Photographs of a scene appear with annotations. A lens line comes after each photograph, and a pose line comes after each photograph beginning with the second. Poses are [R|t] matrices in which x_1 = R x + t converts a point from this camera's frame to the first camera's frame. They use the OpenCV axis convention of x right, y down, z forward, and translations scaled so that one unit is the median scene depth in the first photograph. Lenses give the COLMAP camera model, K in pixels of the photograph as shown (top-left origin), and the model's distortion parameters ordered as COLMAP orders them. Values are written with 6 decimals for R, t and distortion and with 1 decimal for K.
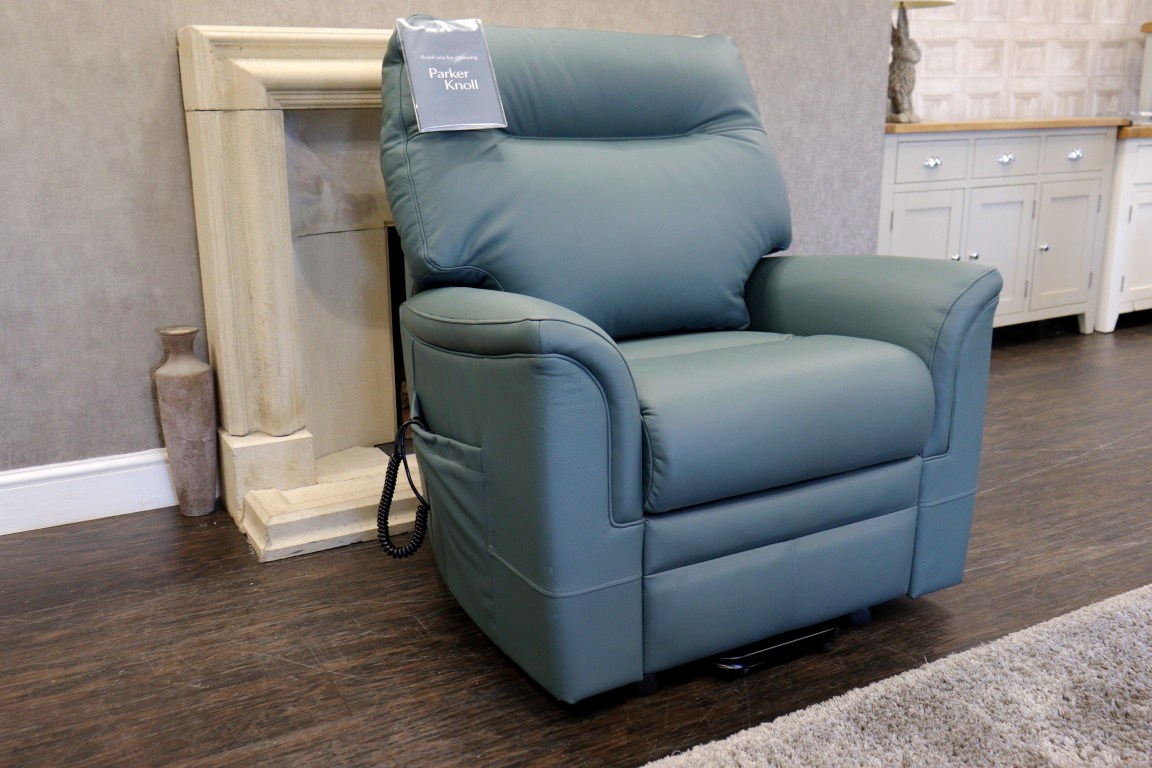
lens RADIAL K [[1058.3, 0, 576.8], [0, 1058.3, 383.3], [0, 0, 1]] dist [-0.003998, 0.003171]
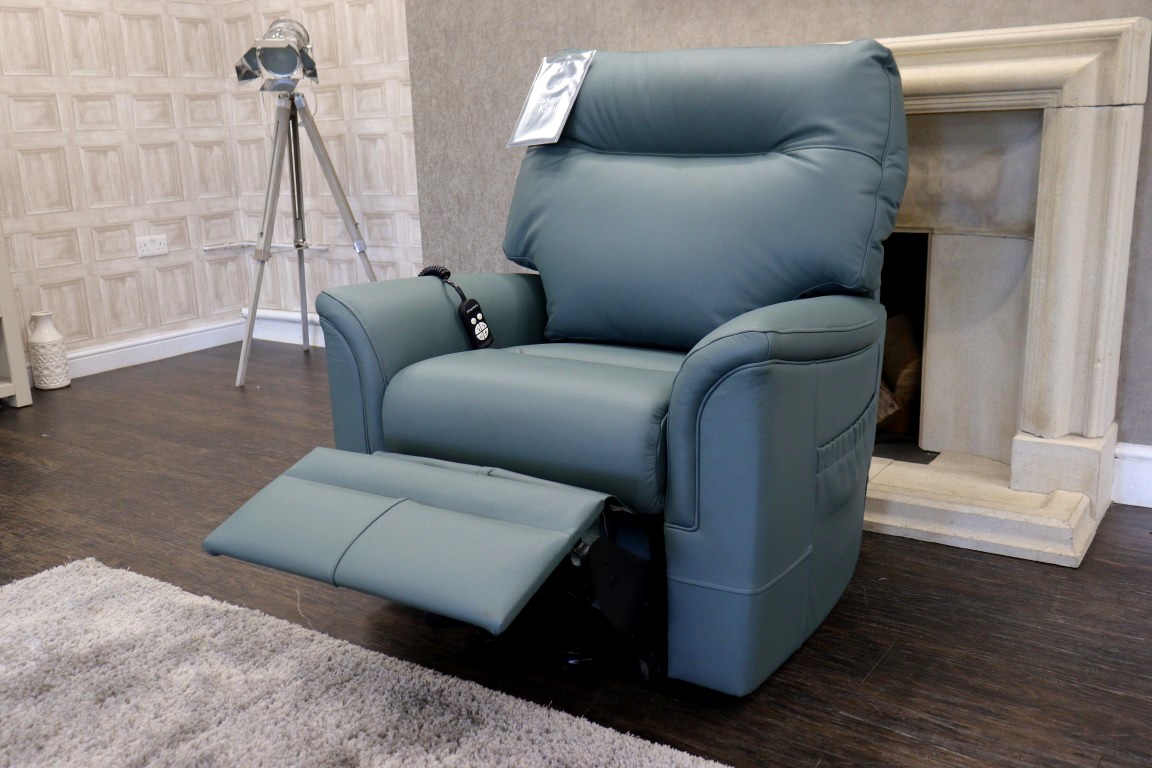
lens RADIAL K [[1058.3, 0, 576.8], [0, 1058.3, 383.3], [0, 0, 1]] dist [-0.003998, 0.003171]
pose [[0.457025, 0.203373, -0.865891, 0.833235], [-0.192551, 0.973046, 0.126910, -0.112782], [0.868362, 0.108727, 0.483866, 0.387393]]
